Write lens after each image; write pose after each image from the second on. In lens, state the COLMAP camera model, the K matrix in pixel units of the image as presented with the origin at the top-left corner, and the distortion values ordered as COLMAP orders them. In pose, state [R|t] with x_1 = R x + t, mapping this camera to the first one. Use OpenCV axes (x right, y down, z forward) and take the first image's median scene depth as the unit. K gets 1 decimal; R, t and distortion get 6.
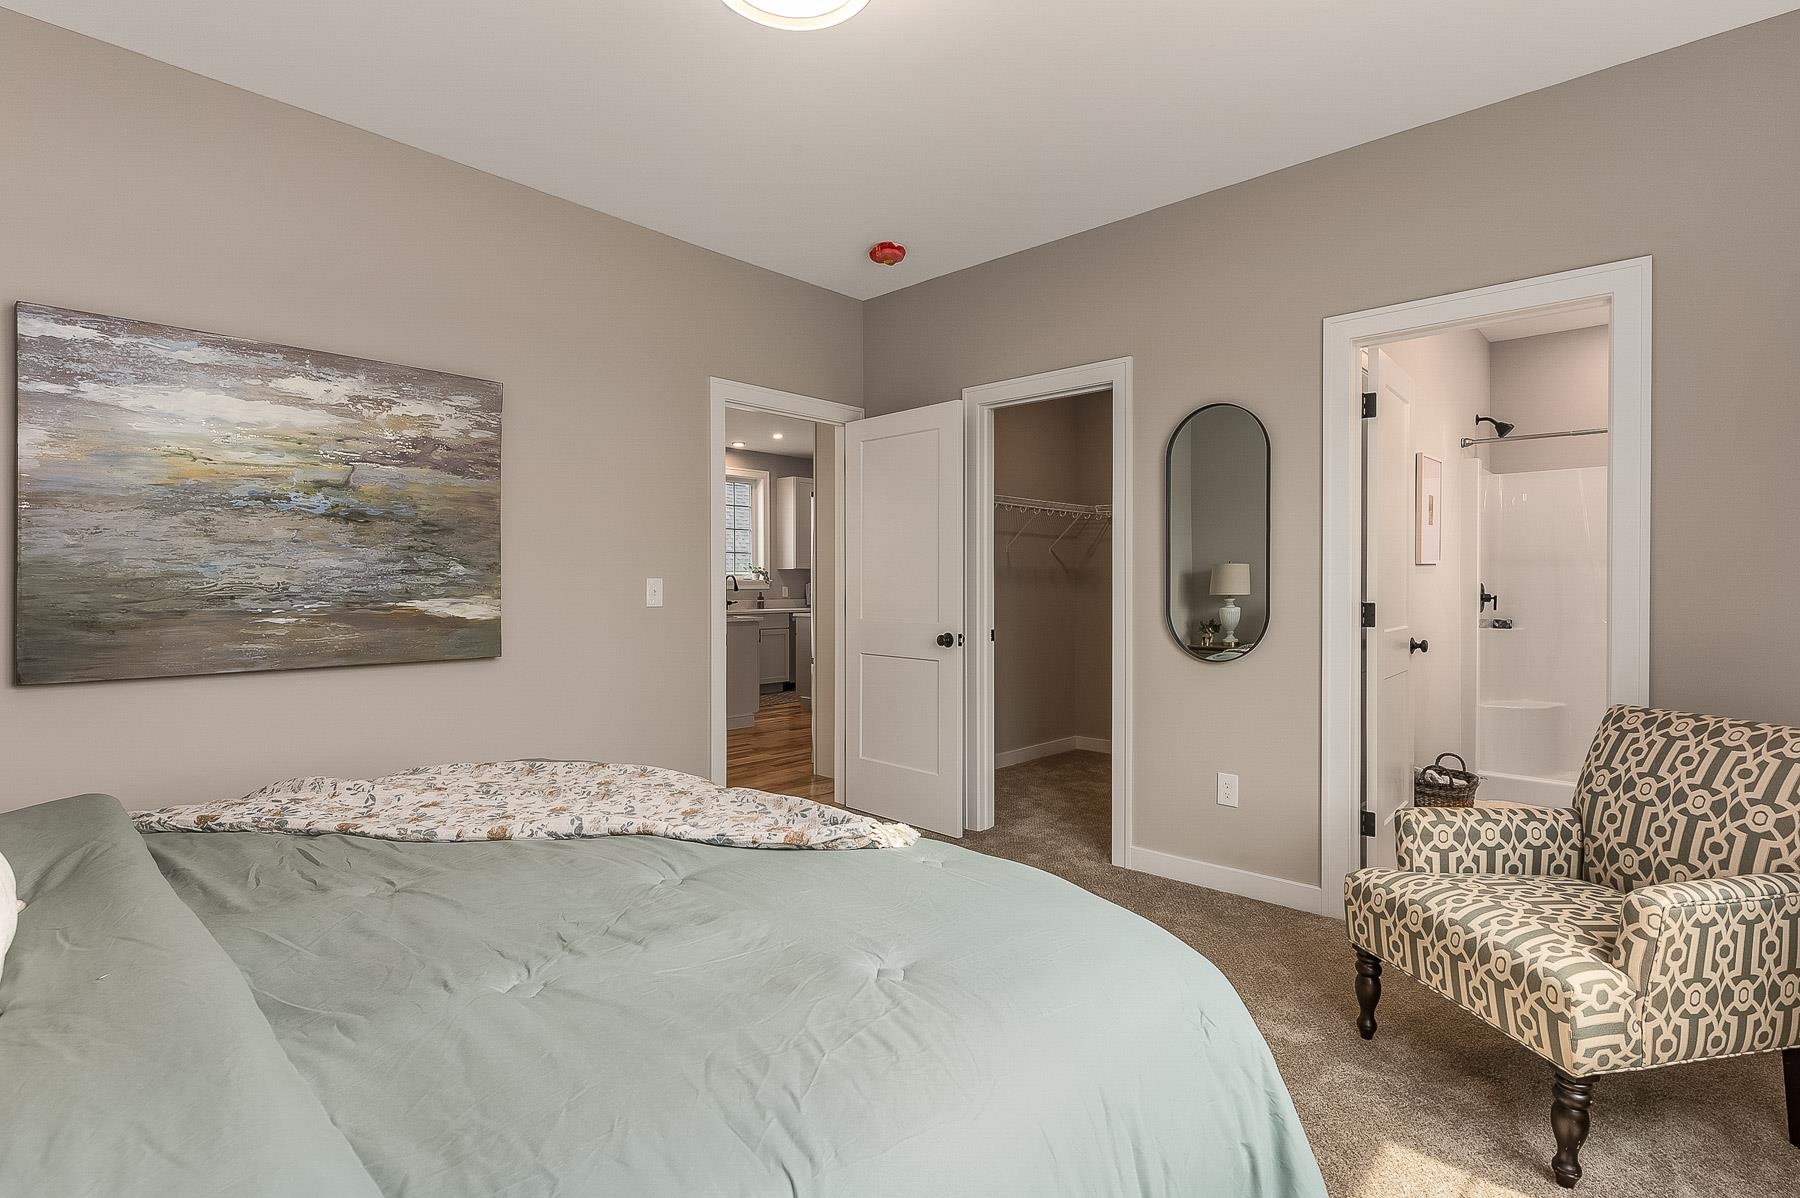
lens RADIAL K [[870.5, 0, 903.2], [0, 870.5, 590.4], [0, 0, 1]] dist [0.019712, 0.000151]
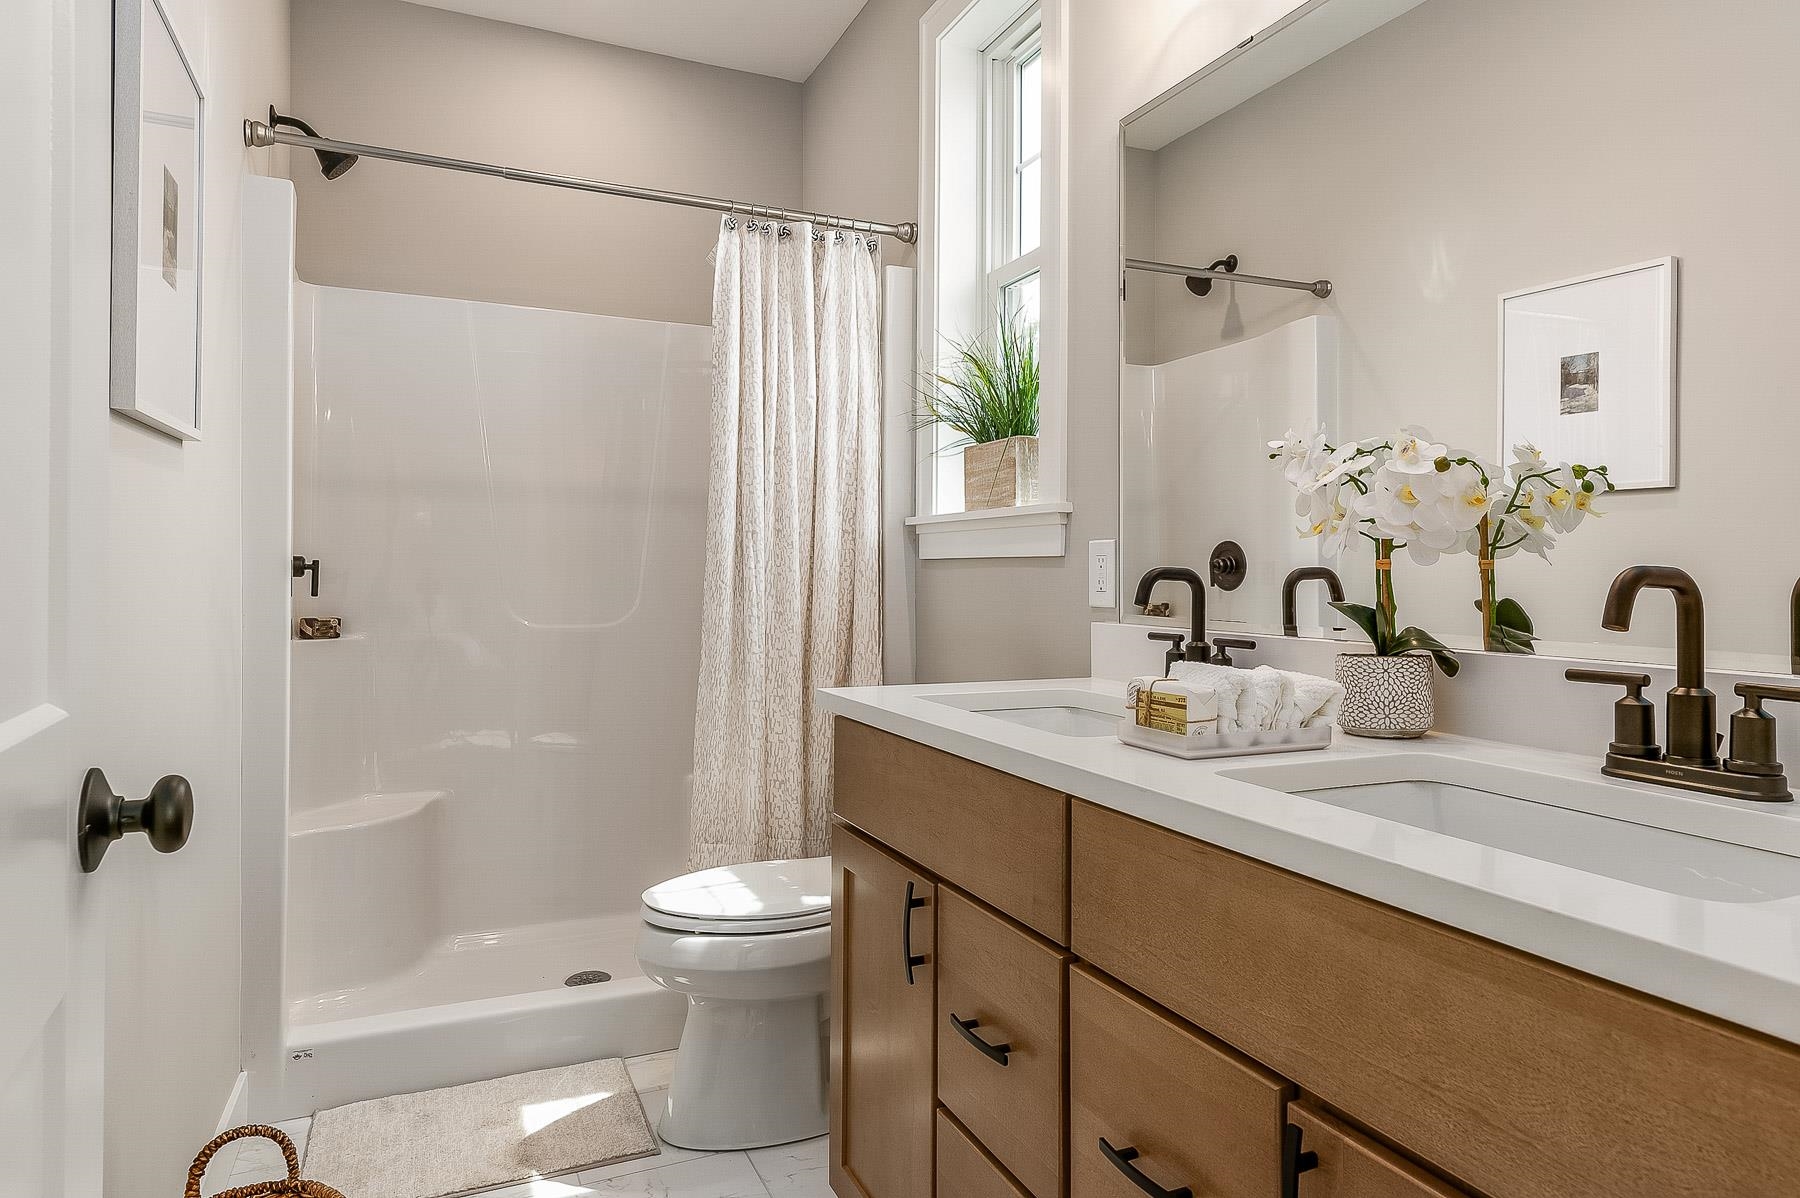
lens RADIAL K [[1108.9, 0, 901.7], [0, 1108.9, 582.2], [0, 0, 1]] dist [0.017649, -0.004162]
pose [[0.412953, -0.003378, 0.910746, 0.383837], [-0.001696, 0.999989, 0.004478, 0.016215], [-0.910751, -0.003394, 0.412942, 0.657449]]
